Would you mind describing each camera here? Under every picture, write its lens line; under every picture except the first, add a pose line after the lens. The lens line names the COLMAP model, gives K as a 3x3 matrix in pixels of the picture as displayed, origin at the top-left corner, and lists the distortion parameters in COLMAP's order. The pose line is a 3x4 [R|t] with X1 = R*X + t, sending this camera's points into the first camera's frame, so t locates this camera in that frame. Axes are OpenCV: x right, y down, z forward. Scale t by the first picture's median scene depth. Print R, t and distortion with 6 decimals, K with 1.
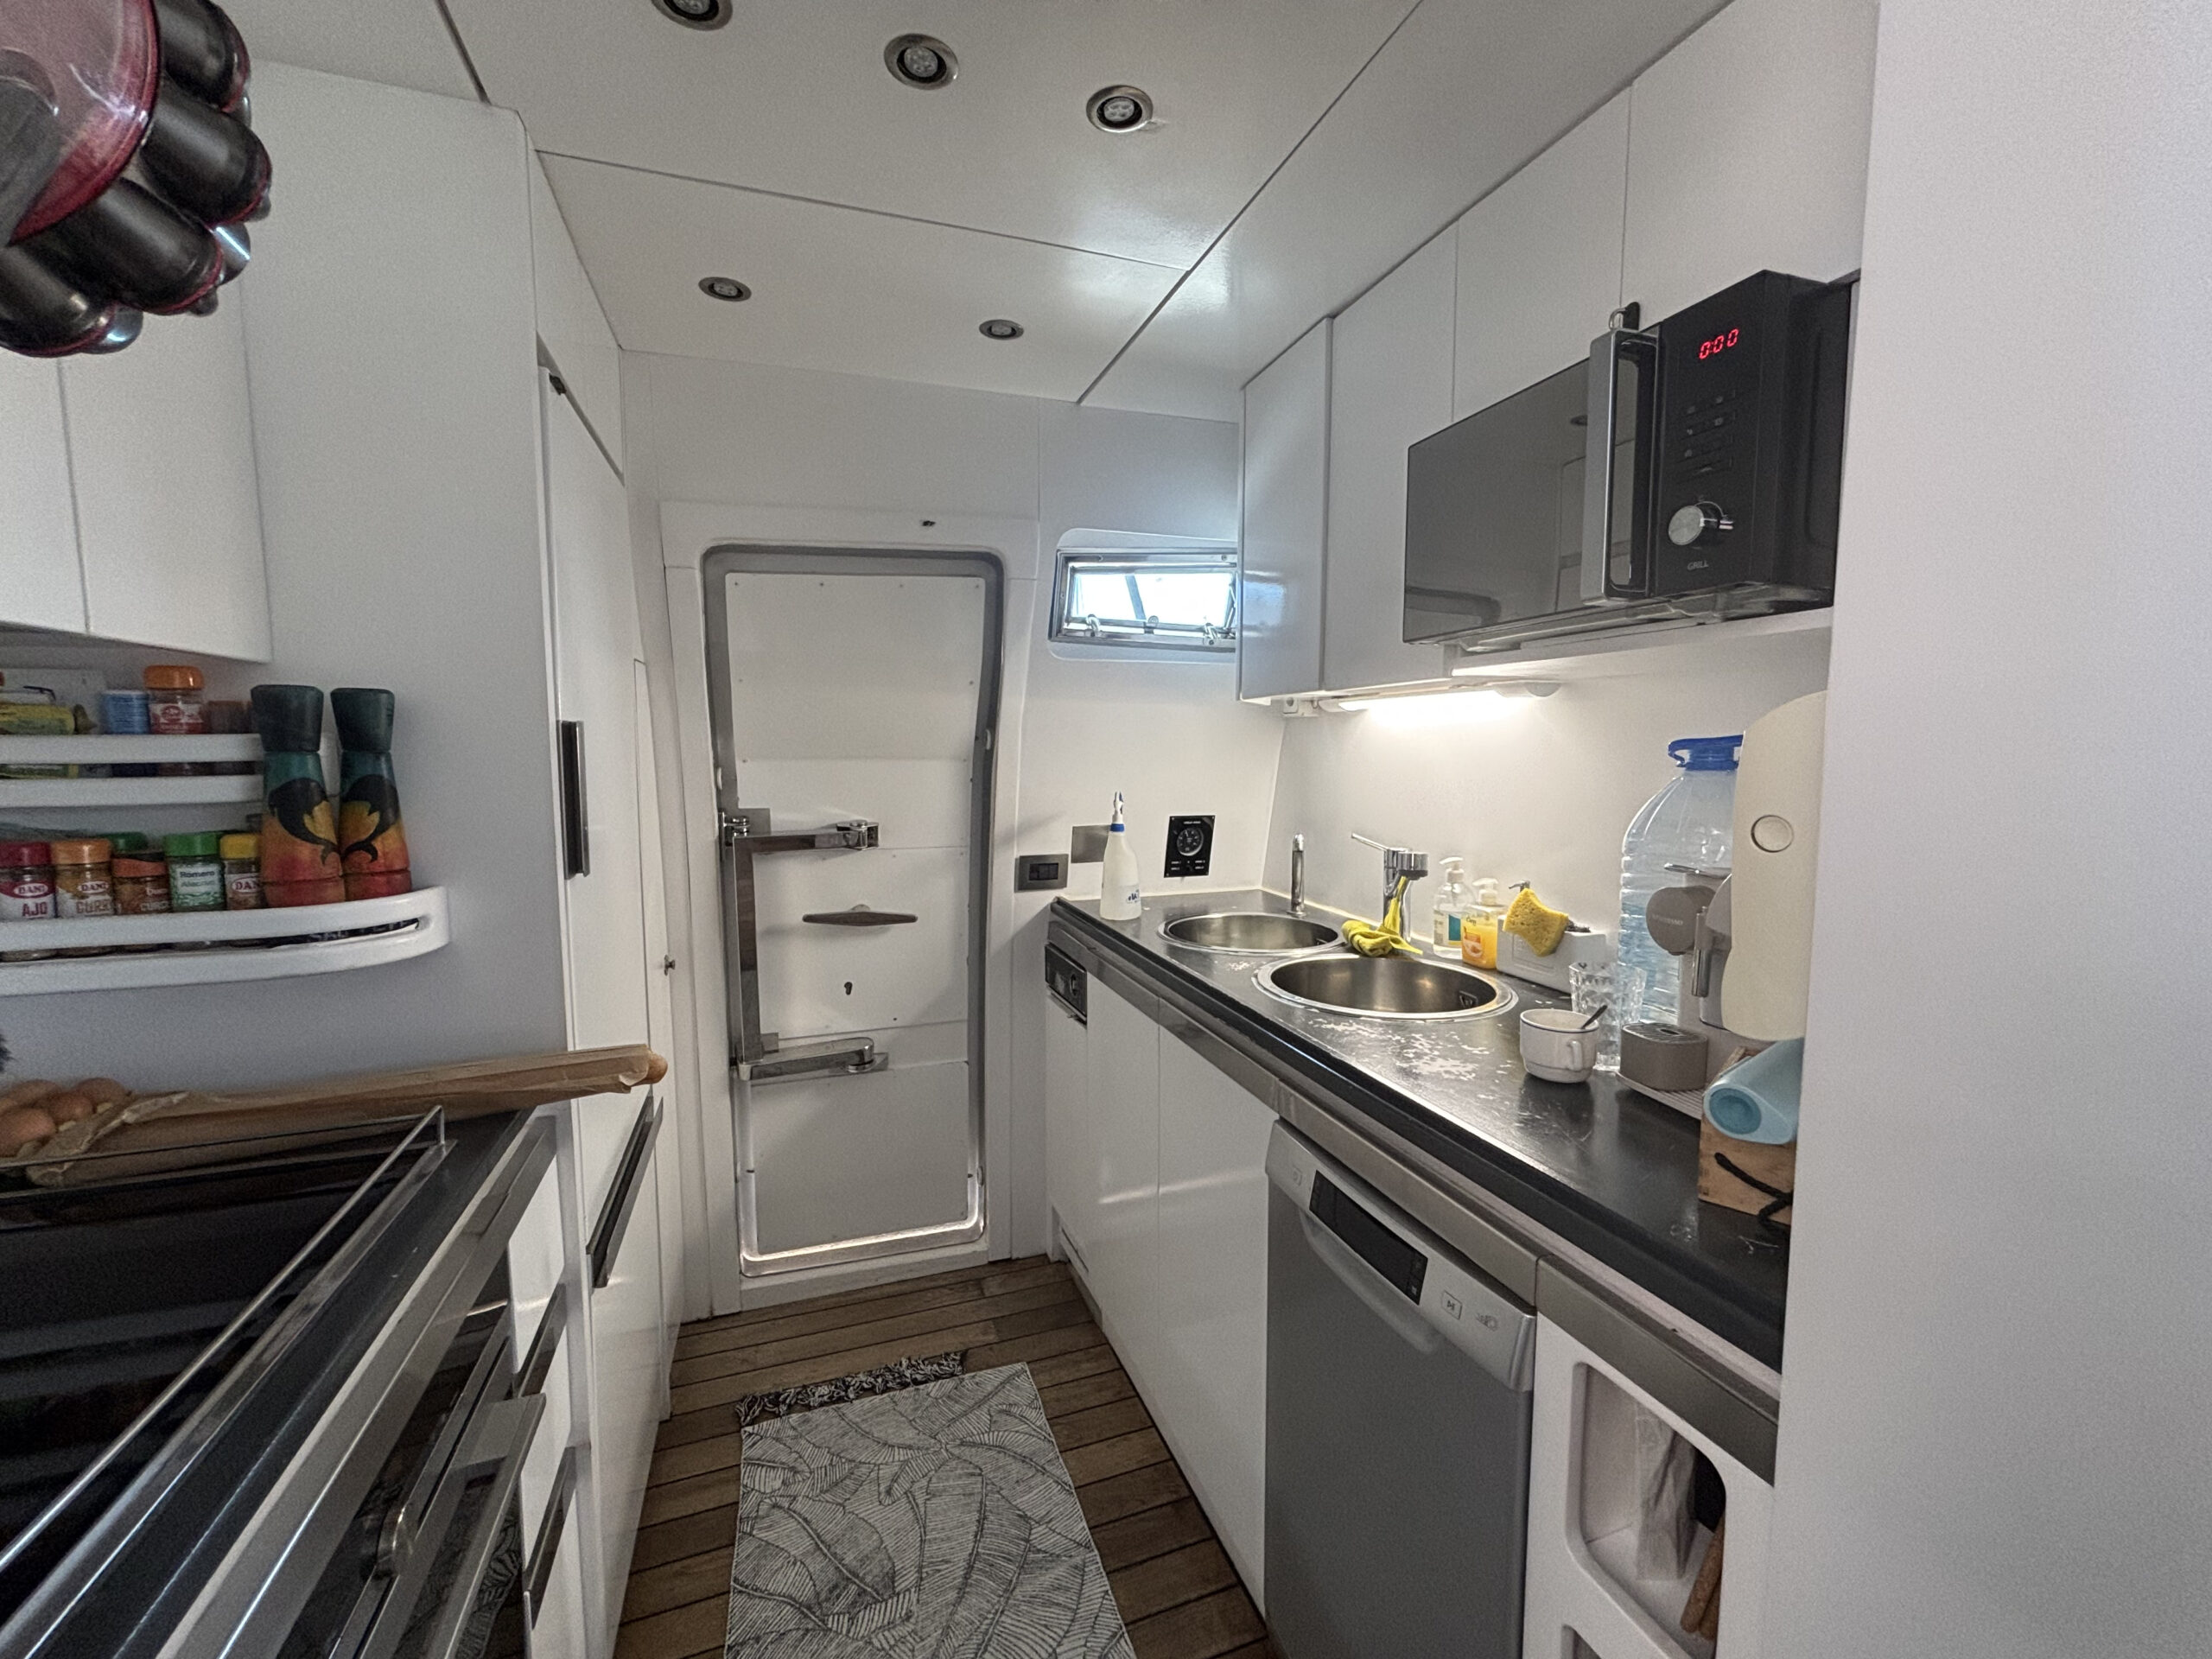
lens RADIAL K [[896.8, 0, 1100.3], [0, 896.8, 836.1], [0, 0, 1]] dist [-0.012336, 0.009487]
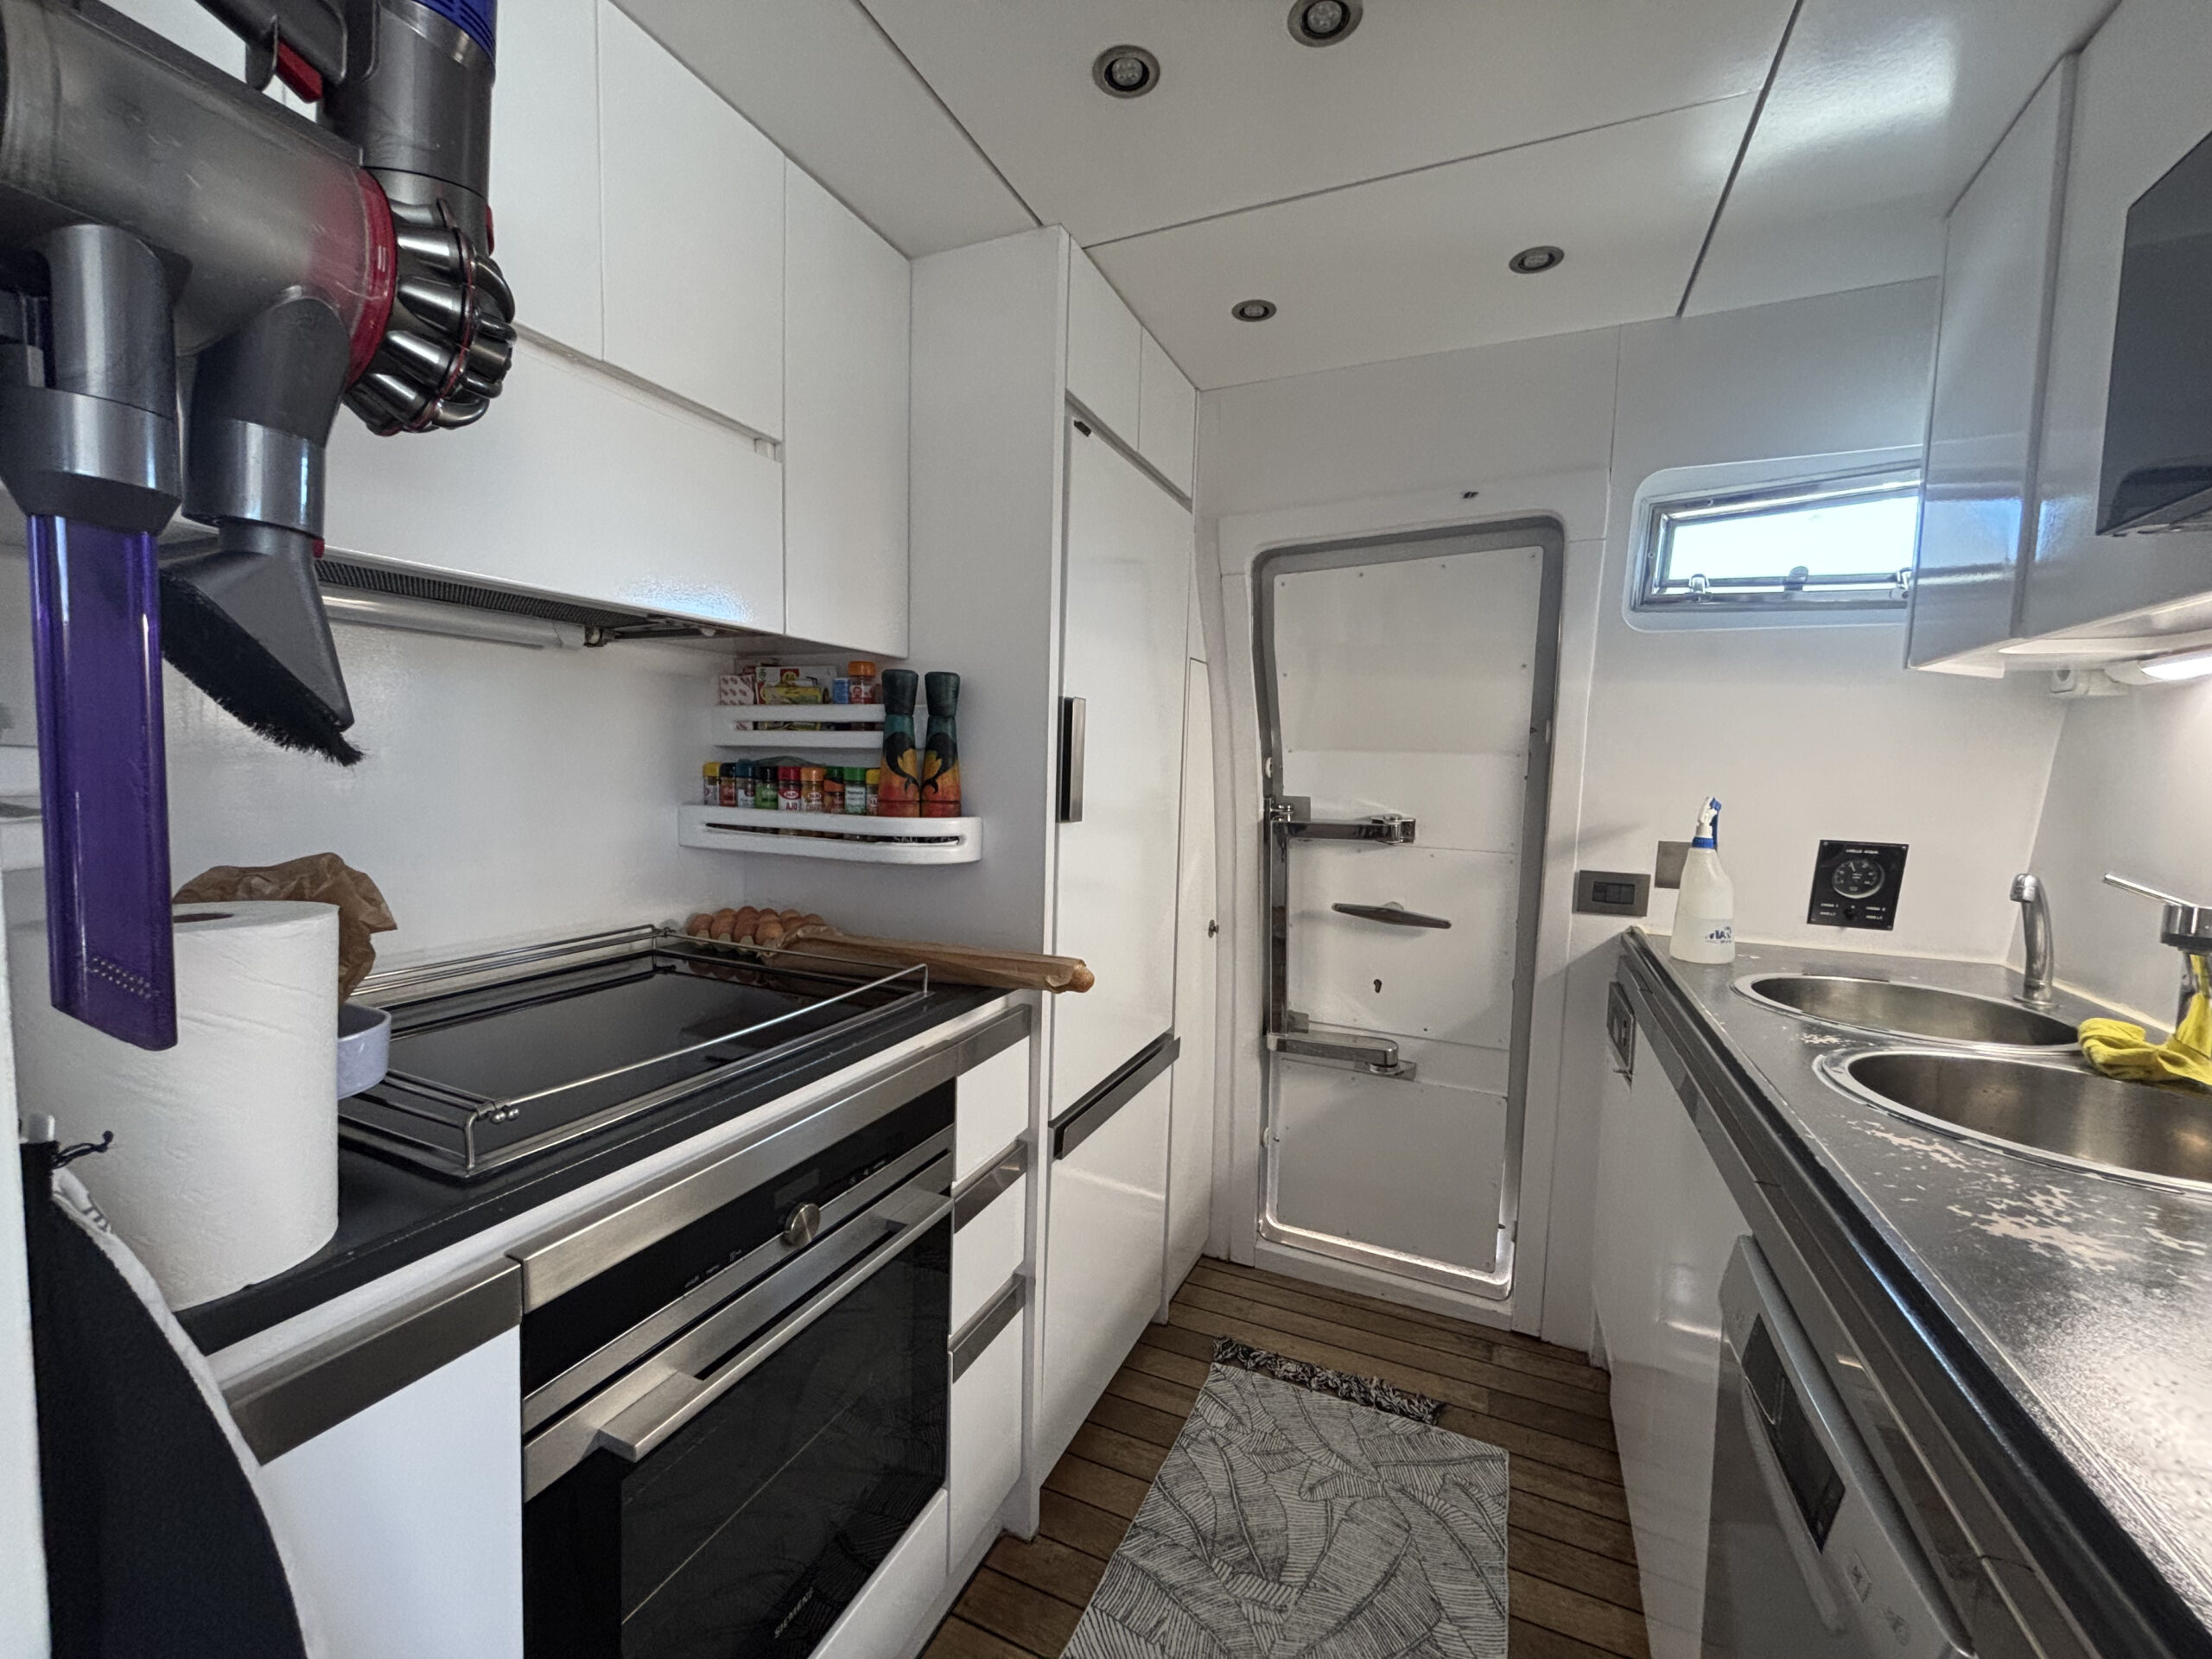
lens RADIAL K [[896.8, 0, 1100.3], [0, 896.8, 836.1], [0, 0, 1]] dist [-0.012336, 0.009487]
pose [[0.725421, 0.078188, -0.683850, 0.191737], [-0.096721, 0.995249, 0.011191, 0.030007], [0.681476, 0.058025, 0.729537, 0.079007]]
